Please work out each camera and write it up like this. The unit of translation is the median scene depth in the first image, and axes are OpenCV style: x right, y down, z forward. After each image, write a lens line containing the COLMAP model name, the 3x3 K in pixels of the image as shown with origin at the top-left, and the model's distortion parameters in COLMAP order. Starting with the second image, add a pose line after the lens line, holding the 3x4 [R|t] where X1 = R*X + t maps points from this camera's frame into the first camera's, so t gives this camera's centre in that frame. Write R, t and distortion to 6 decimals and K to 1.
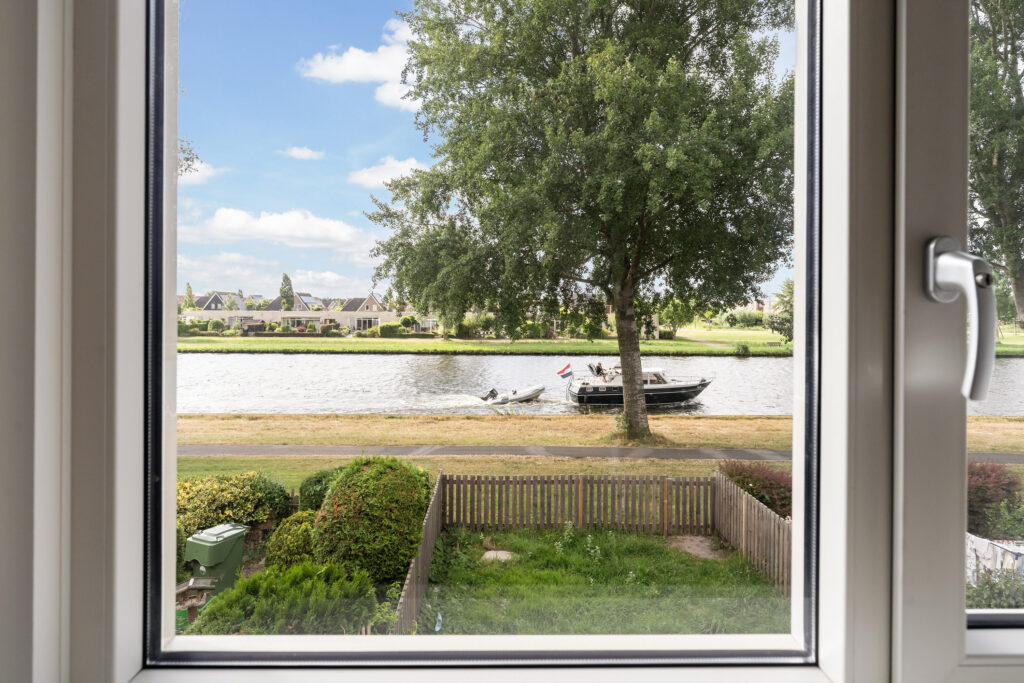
lens RADIAL K [[587.5, 0, 515.6], [0, 587.5, 313.5], [0, 0, 1]] dist [-0.000188, 0.000326]
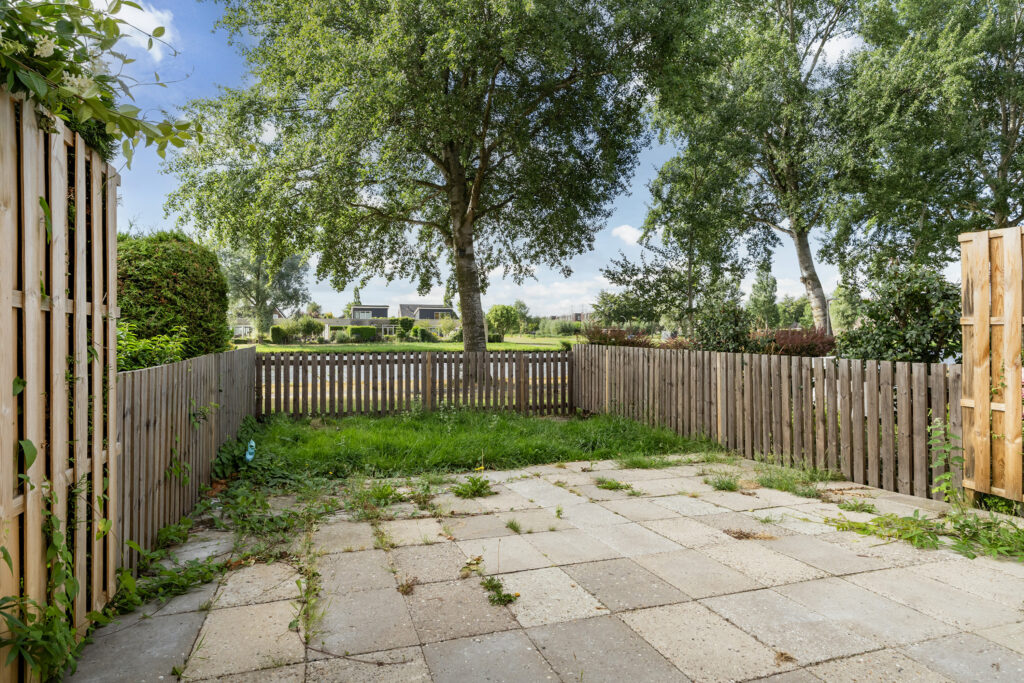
lens RADIAL K [[587.5, 0, 515.1], [0, 587.5, 338.2], [0, 0, 1]] dist [-0.009003, 0.002039]
pose [[0.957997, -0.011075, 0.286564, -0.007476], [0.009443, 0.999930, 0.007074, 0.122552], [-0.286622, -0.004071, 0.958035, 0.064912]]
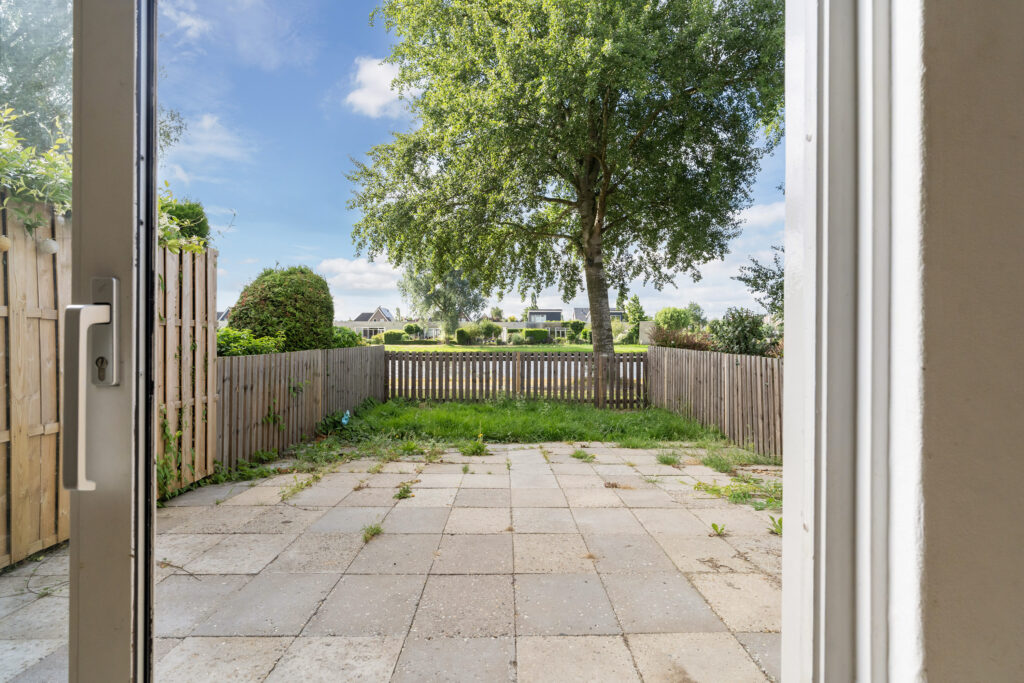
lens RADIAL K [[573.6, 0, 518.7], [0, 573.6, 336.1], [0, 0, 1]] dist [-0.020304, 0.000987]
pose [[0.999927, -0.005489, -0.010733, 0.060688], [0.005457, 0.999980, -0.003055, 0.123085], [0.010750, 0.002996, 0.999938, -0.007824]]
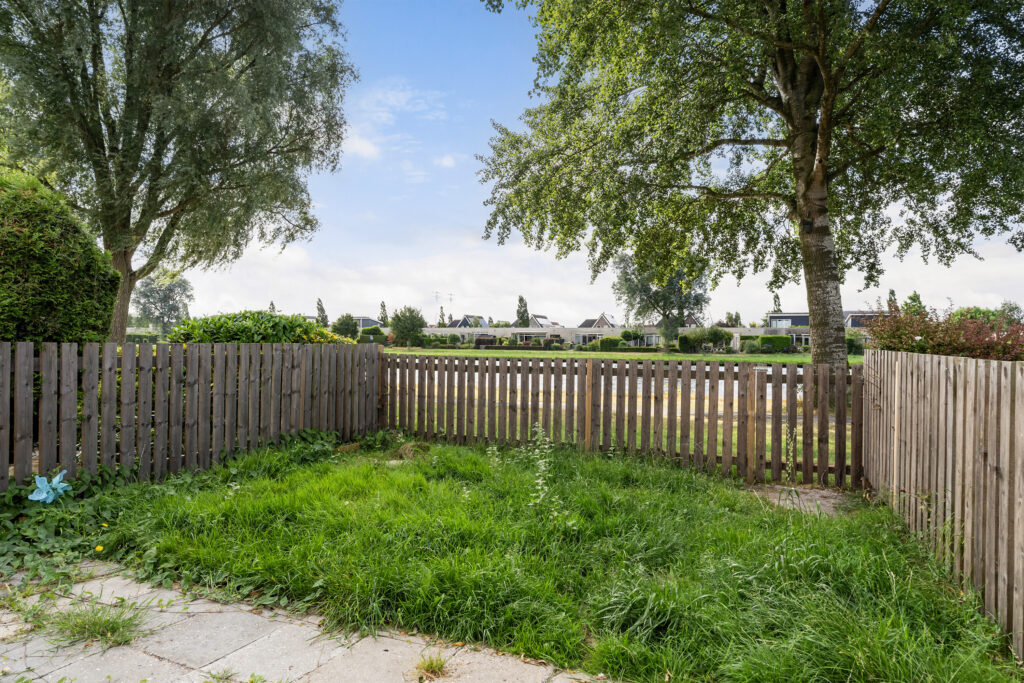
lens RADIAL K [[585.5, 0, 517.1], [0, 585.5, 350.2], [0, 0, 1]] dist [-0.002532, 0.000522]
pose [[0.915468, 0.006883, -0.402333, 0.135081], [-0.004135, 0.999962, 0.007698, 0.129521], [0.402371, -0.005384, 0.915461, 0.226416]]
